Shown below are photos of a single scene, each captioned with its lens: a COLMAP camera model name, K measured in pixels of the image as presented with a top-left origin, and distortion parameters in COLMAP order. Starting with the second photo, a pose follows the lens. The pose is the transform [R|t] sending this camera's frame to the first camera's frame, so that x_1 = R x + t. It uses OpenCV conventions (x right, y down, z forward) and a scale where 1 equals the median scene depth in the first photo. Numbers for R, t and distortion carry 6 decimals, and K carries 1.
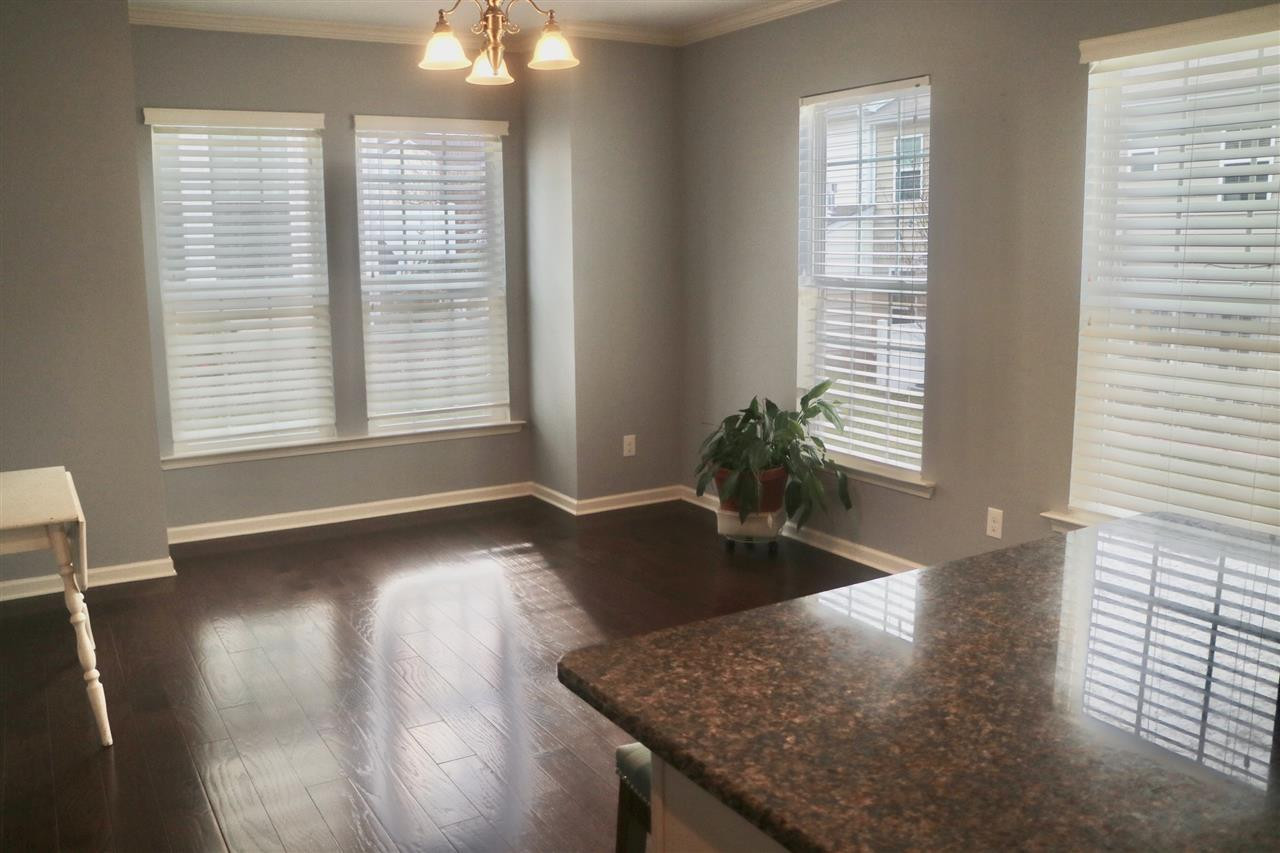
lens RADIAL K [[1059.3, 0, 640.0], [0, 1059.3, 426.5], [0, 0, 1]] dist [-0.162173, 0.131964]
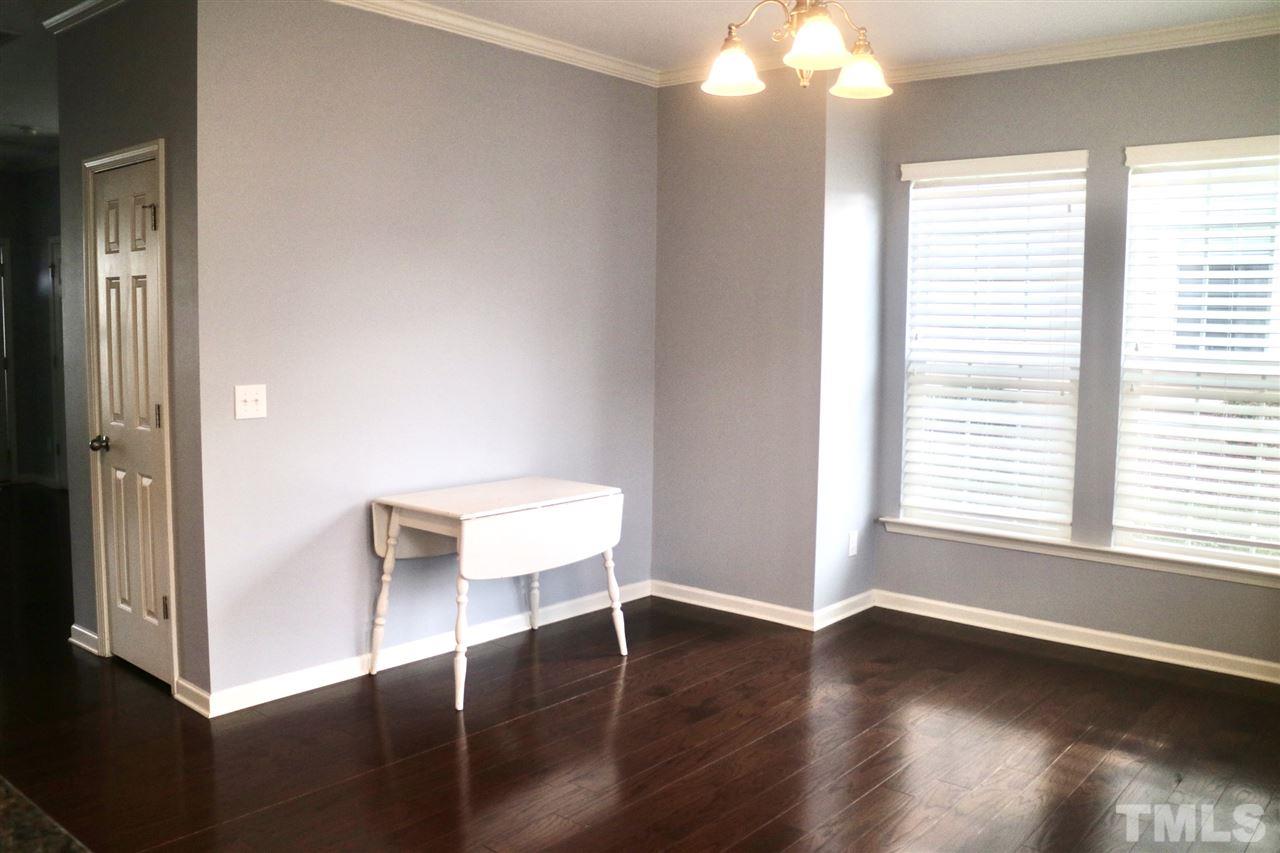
lens RADIAL K [[1059.3, 0, 640.0], [0, 1059.3, 426.5], [0, 0, 1]] dist [-0.162173, 0.131964]
pose [[0.323398, 0.110020, -0.939845, 0.370254], [-0.171296, 0.983615, 0.056202, -0.068801], [0.930629, 0.142816, 0.336946, 0.416794]]
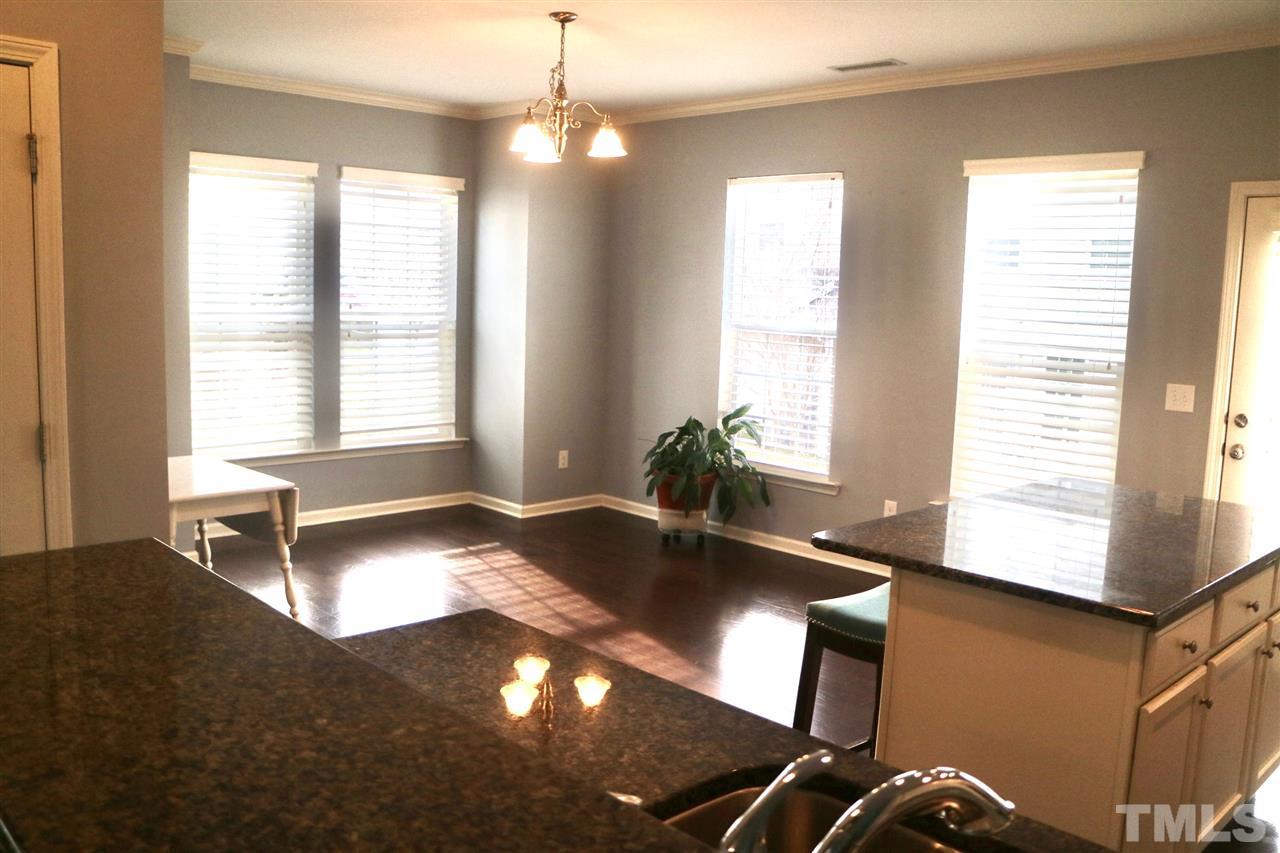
lens RADIAL K [[1059.3, 0, 640.0], [0, 1059.3, 426.5], [0, 0, 1]] dist [-0.162173, 0.131964]
pose [[0.973827, 0.013819, 0.226872, -0.213442], [-0.005055, 0.999220, -0.039168, 0.029745], [-0.227236, 0.036996, 0.973137, -0.180313]]
